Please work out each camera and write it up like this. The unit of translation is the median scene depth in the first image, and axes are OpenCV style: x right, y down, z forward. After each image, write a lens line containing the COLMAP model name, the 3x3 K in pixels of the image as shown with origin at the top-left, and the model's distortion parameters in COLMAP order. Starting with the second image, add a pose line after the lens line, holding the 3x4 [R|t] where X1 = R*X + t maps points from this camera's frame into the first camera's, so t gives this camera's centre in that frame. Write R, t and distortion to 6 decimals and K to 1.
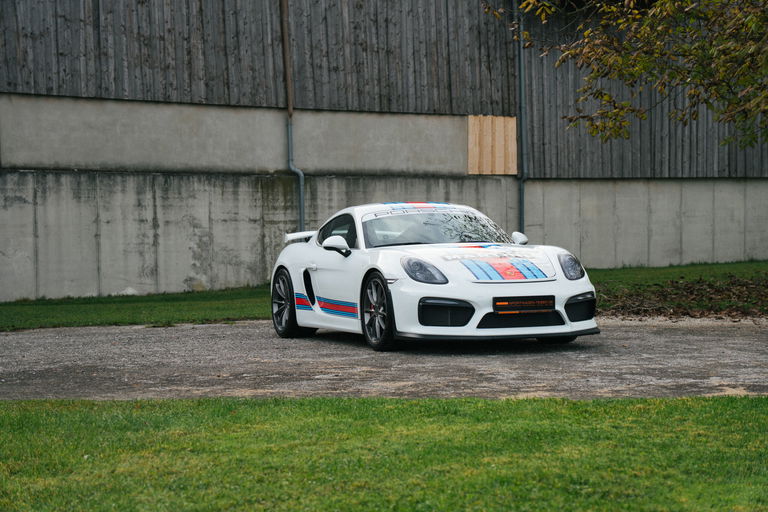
lens RADIAL K [[1637.8, 0, 384.0], [0, 1637.8, 256.0], [0, 0, 1]] dist [0.566465, 0.287599]
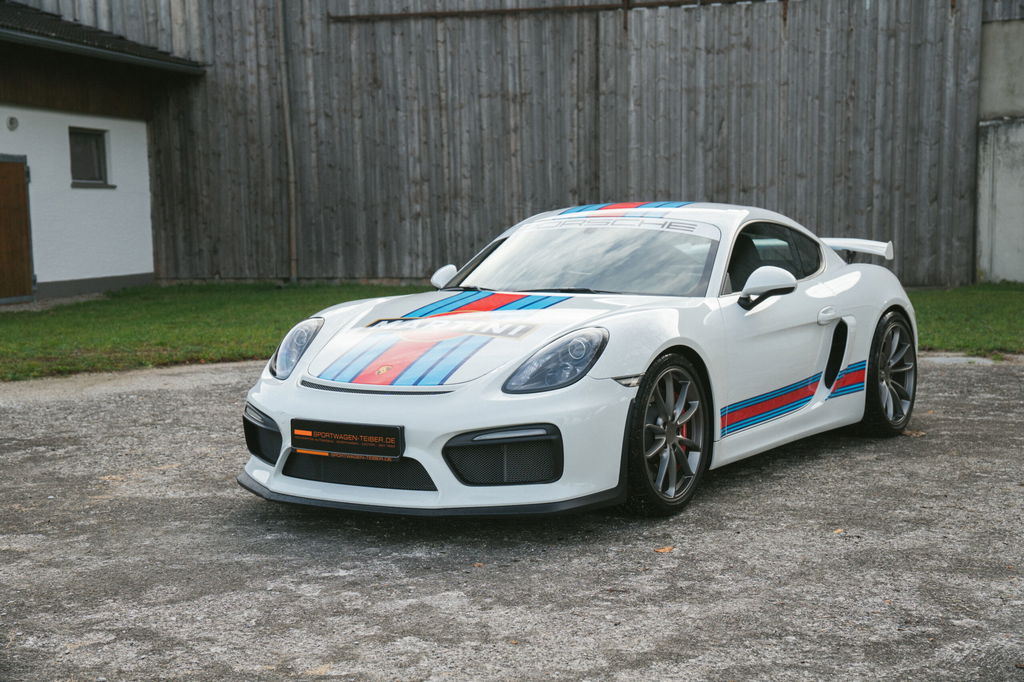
lens RADIAL K [[1544.5, 0, 512.0], [0, 1544.5, 341.0], [0, 0, 1]] dist [0.207185, 0.475380]
pose [[0.590187, 0.079375, -0.803355, 0.182579], [-0.001094, 0.995232, 0.097530, -0.016738], [0.807266, -0.056682, 0.587459, 0.295204]]
